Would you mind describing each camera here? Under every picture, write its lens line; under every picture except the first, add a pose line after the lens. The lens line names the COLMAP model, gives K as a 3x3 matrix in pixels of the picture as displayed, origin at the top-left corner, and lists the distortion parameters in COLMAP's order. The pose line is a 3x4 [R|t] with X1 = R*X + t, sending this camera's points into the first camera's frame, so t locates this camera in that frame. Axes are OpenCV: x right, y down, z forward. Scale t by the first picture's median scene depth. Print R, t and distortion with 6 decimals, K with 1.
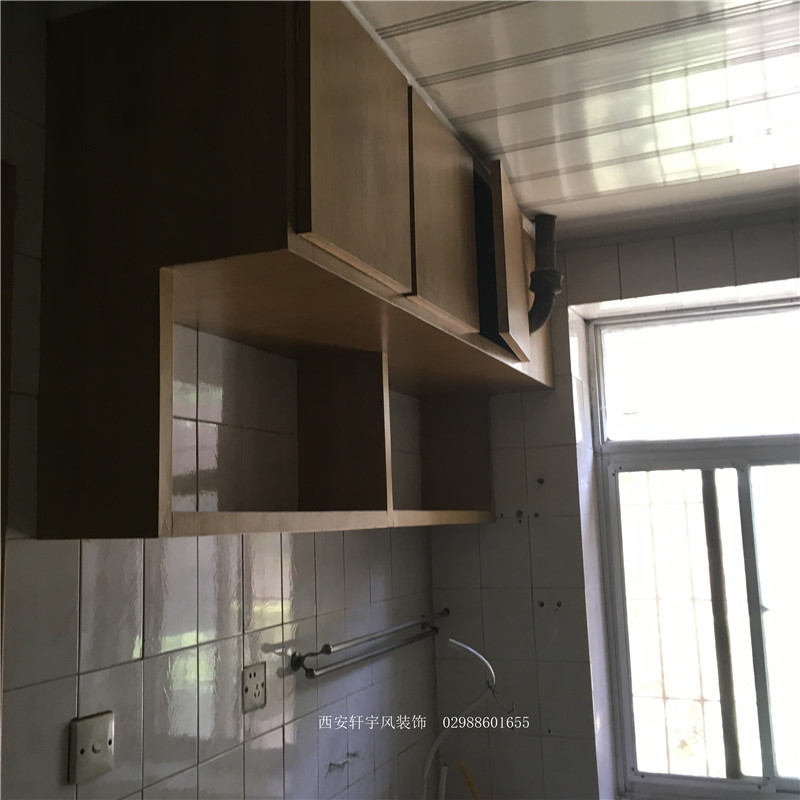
lens RADIAL K [[913.6, 0, 401.3], [0, 913.6, 396.5], [0, 0, 1]] dist [0.047663, 0.000000]
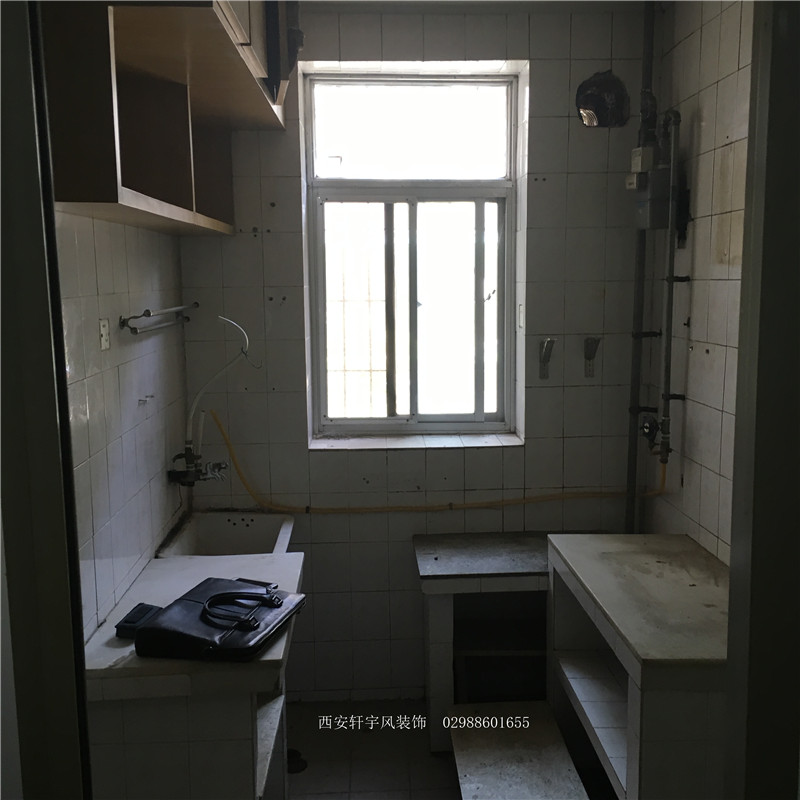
lens RADIAL K [[913.6, 0, 403.6], [0, 913.6, 402.4], [0, 0, 1]] dist [0.047663, 0.000000]
pose [[0.910874, -0.032970, 0.411366, -0.215538], [-0.077246, 0.965565, 0.248431, 0.026931], [-0.405391, -0.258066, 0.876961, -0.269832]]
